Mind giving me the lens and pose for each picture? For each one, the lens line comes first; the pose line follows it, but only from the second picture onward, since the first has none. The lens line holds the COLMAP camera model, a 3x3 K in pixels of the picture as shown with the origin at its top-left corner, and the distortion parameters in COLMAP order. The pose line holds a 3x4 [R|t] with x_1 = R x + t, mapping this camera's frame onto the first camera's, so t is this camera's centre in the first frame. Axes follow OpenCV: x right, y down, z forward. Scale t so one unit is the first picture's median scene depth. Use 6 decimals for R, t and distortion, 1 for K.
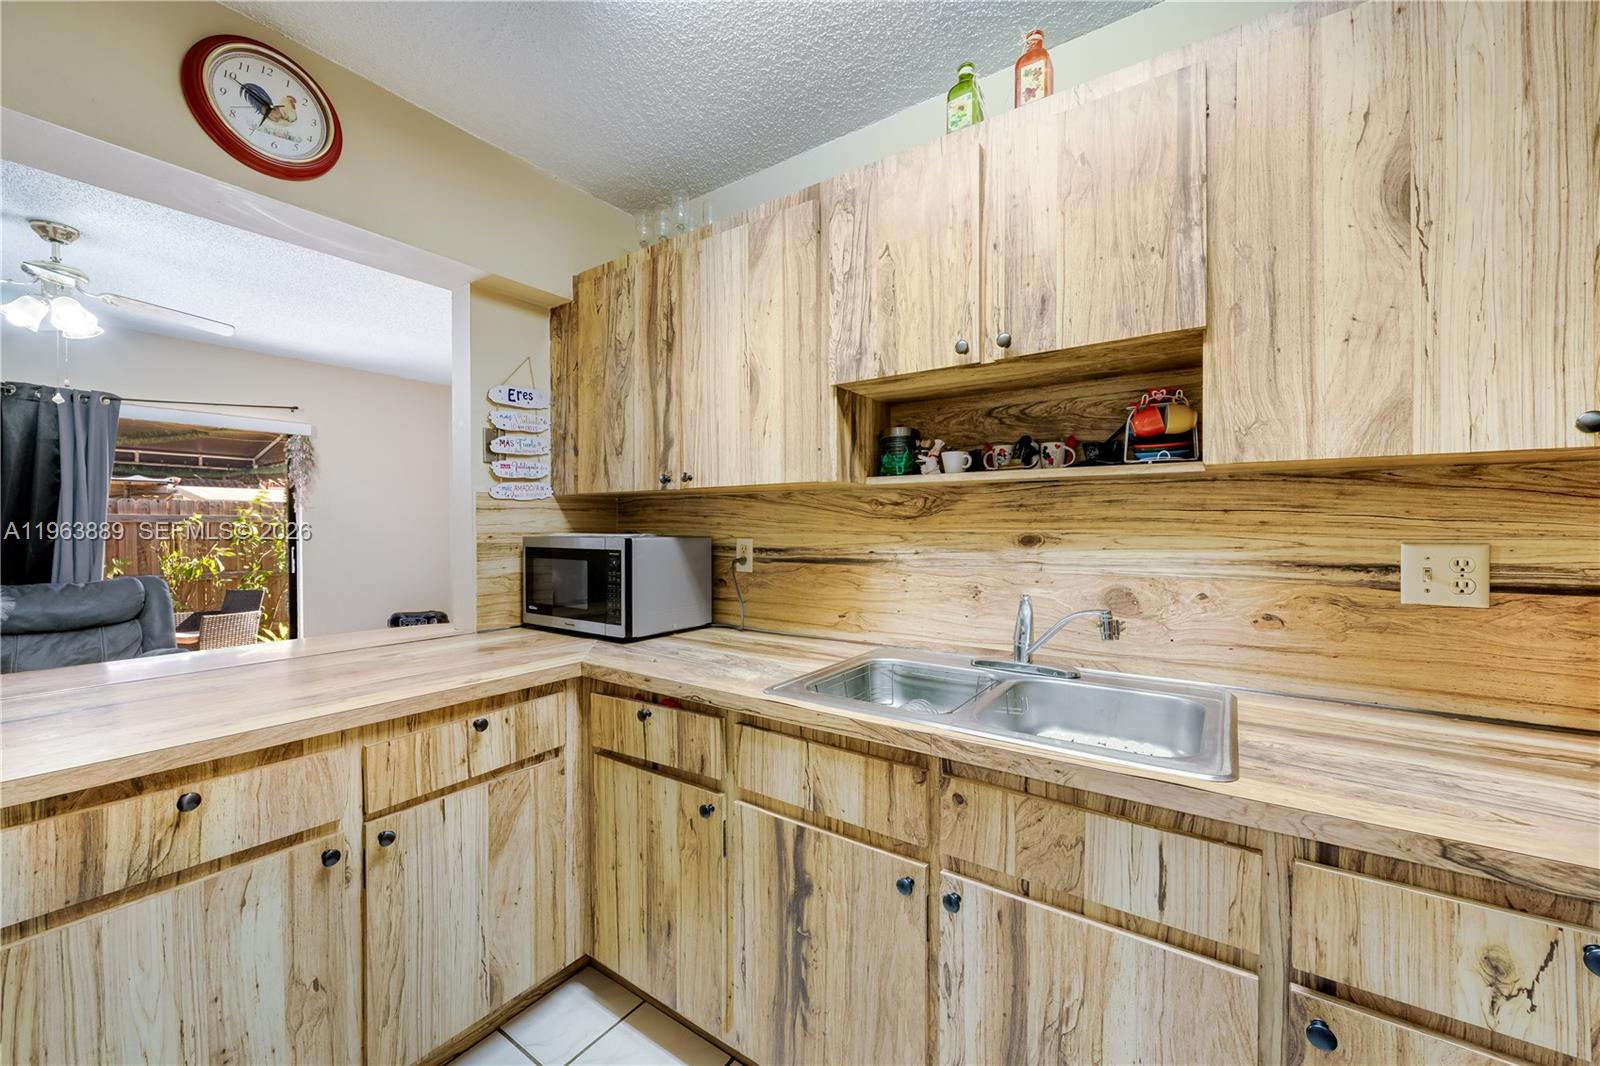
lens RADIAL K [[598.7, 0, 799.3], [0, 598.7, 534.0], [0, 0, 1]] dist [-0.001328, -0.000025]
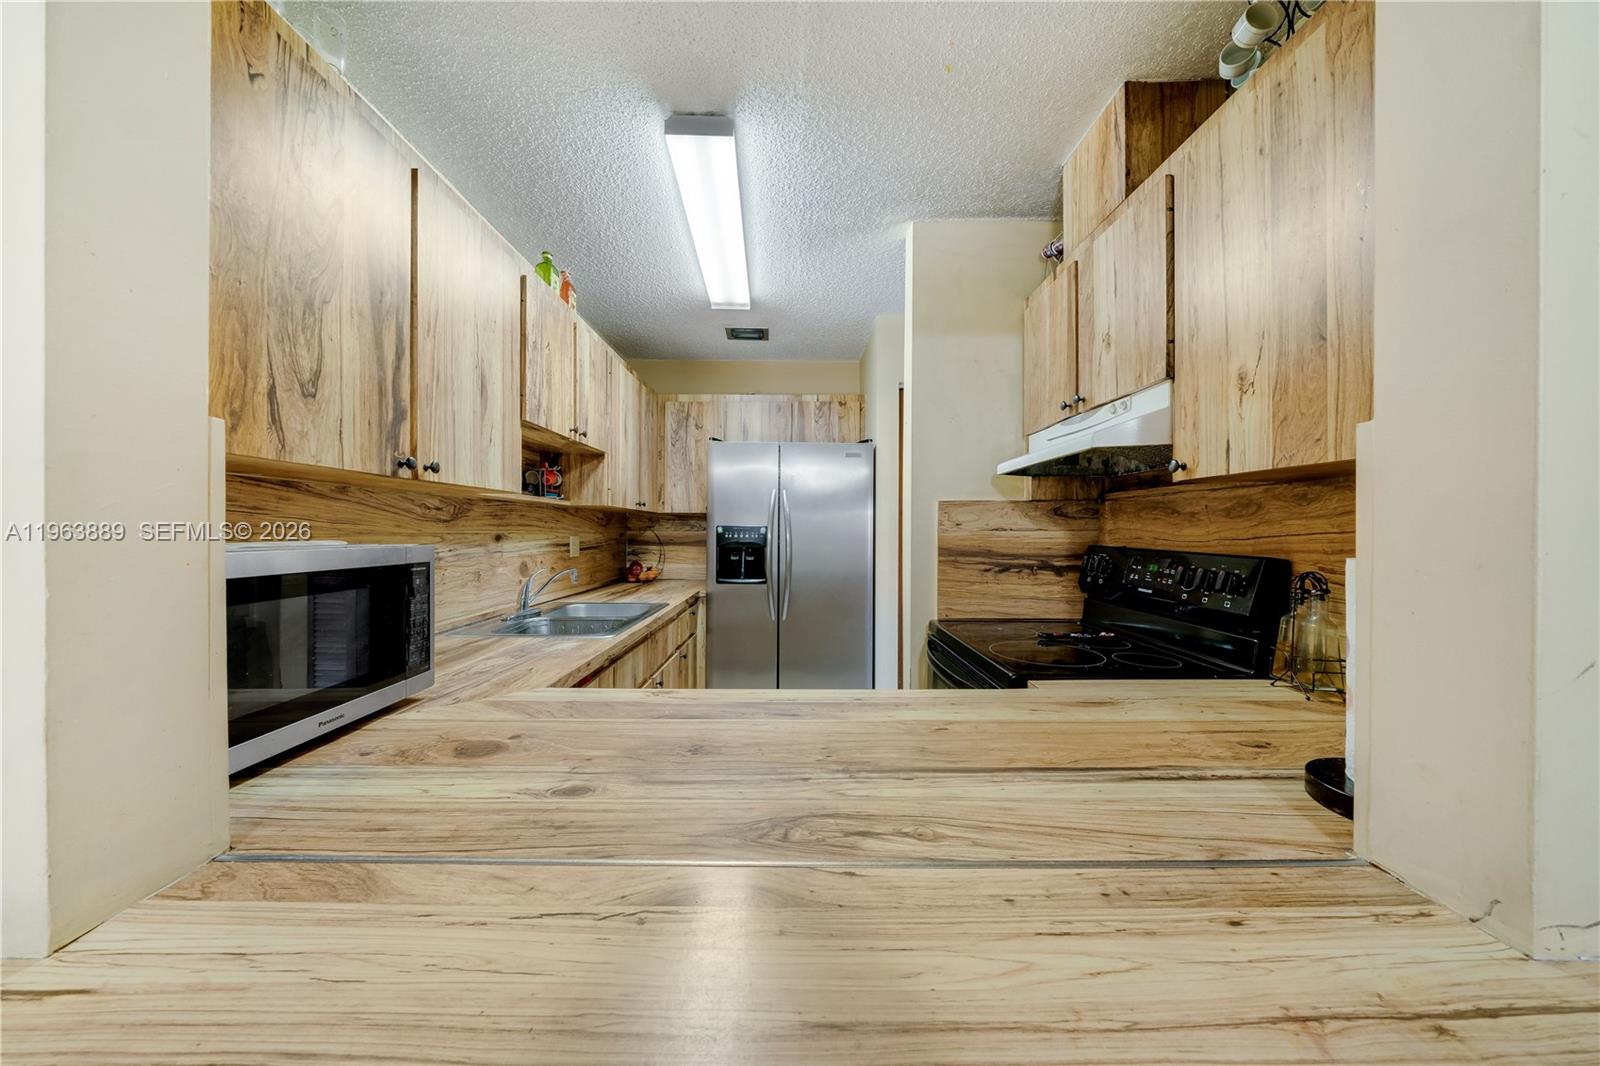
lens RADIAL K [[598.7, 0, 796.2], [0, 598.7, 527.4], [0, 0, 1]] dist [-0.001328, -0.000025]
pose [[-0.600556, -0.012442, 0.799486, -1.084211], [-0.015752, 0.999869, 0.003727, -0.028036], [-0.799427, -0.010355, -0.600674, 1.068282]]
